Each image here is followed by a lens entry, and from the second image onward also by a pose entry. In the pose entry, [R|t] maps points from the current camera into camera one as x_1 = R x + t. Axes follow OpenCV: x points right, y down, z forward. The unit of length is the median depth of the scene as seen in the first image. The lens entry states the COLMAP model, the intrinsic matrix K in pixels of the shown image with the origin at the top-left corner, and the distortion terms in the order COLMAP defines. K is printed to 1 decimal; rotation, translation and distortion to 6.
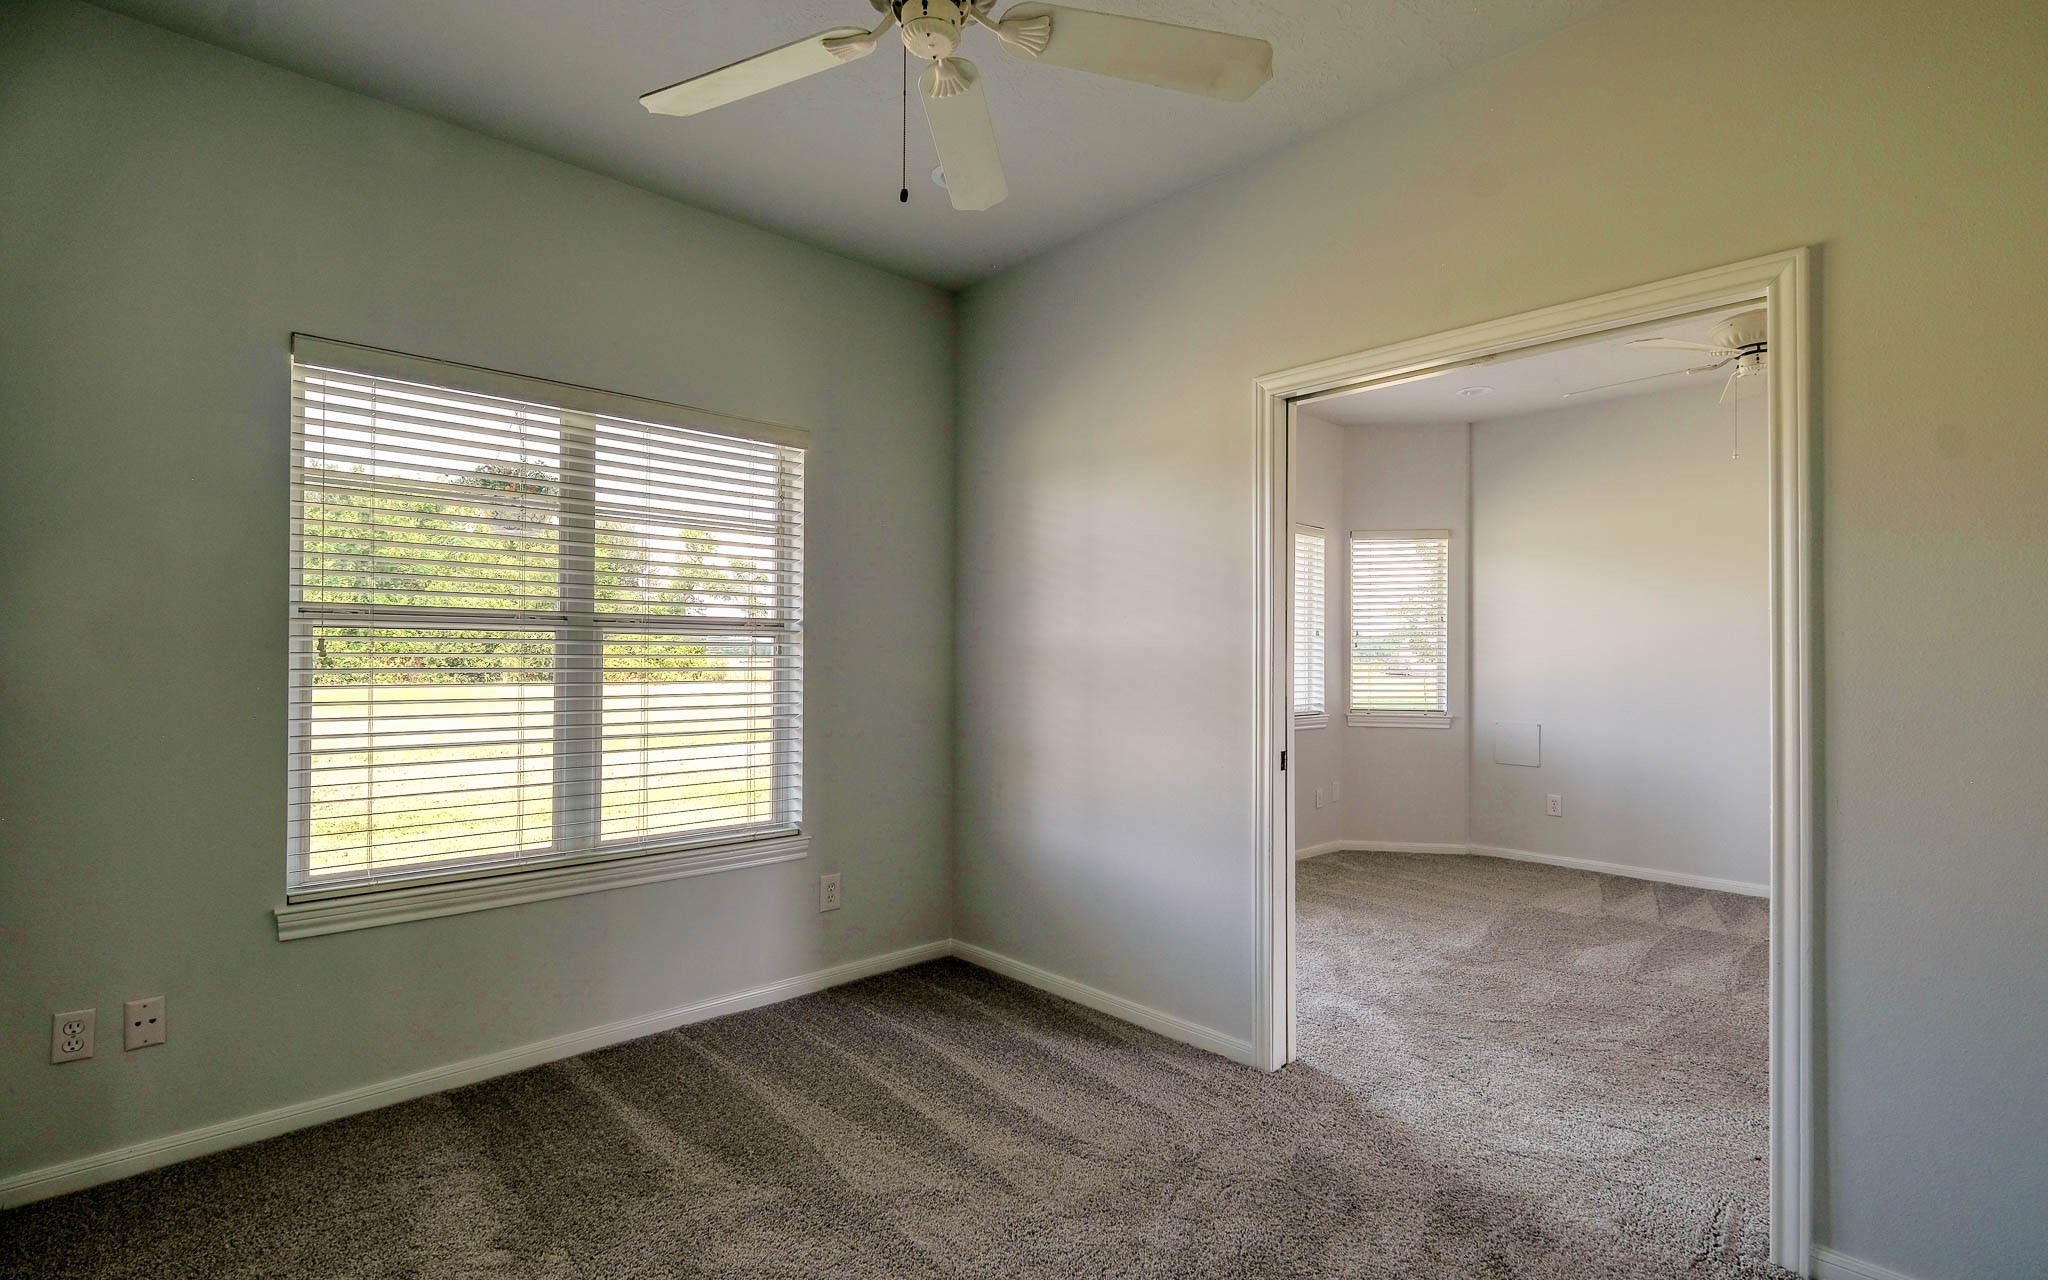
lens RADIAL K [[969.7, 0, 1034.8], [0, 969.7, 645.1], [0, 0, 1]] dist [-0.000549, -0.000015]
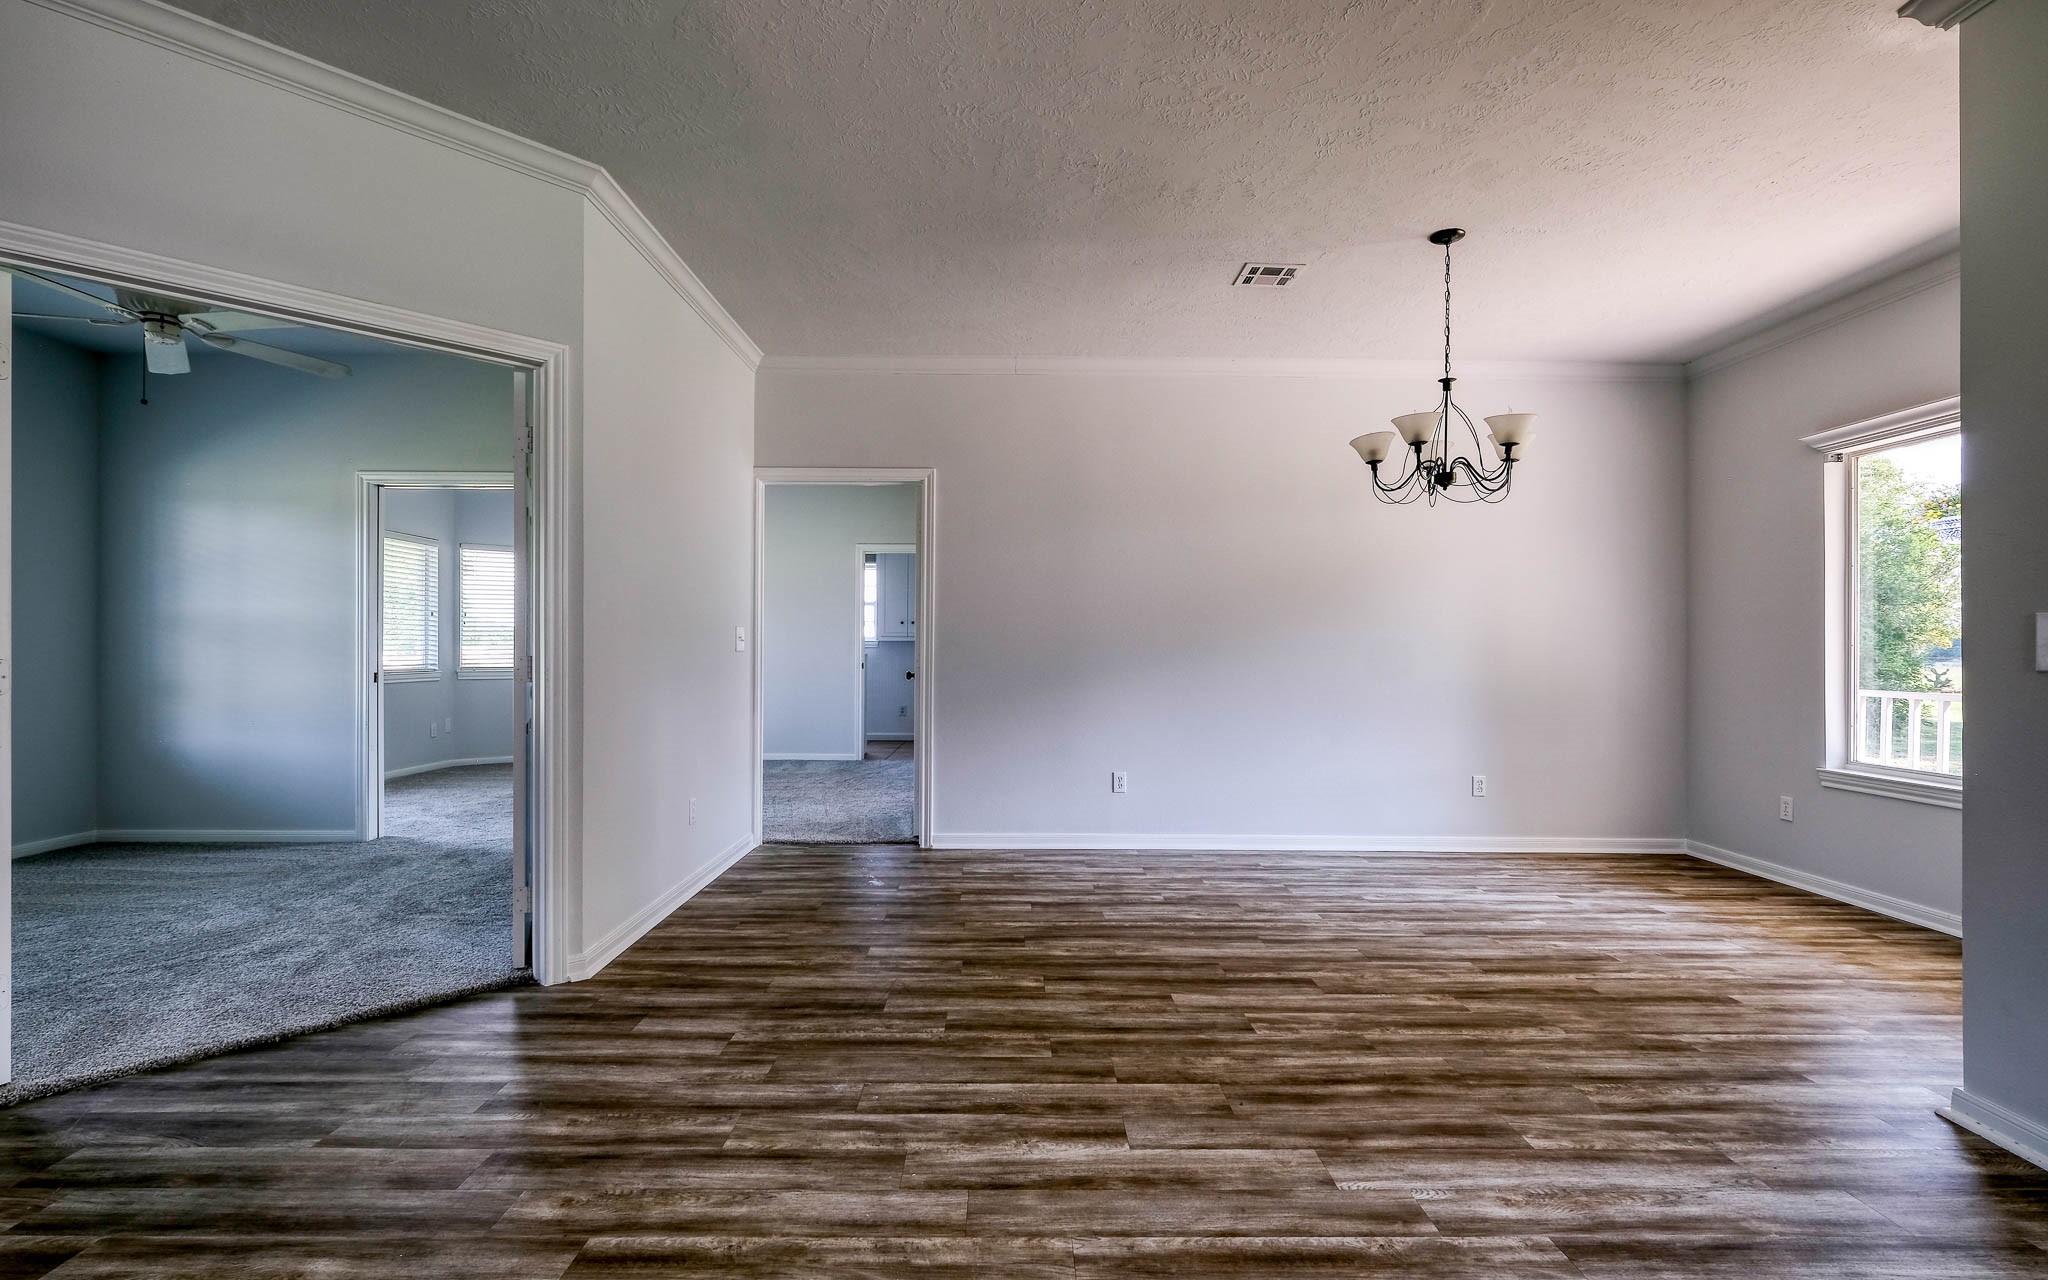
lens RADIAL K [[936.3, 0, 1013.1], [0, 936.3, 649.6], [0, 0, 1]] dist [-0.000279, 0.000055]
pose [[0.707207, -0.006010, 0.706981, -0.154860], [-0.006573, 0.999865, 0.015076, 0.028445], [-0.706976, -0.015309, 0.707072, -1.170028]]
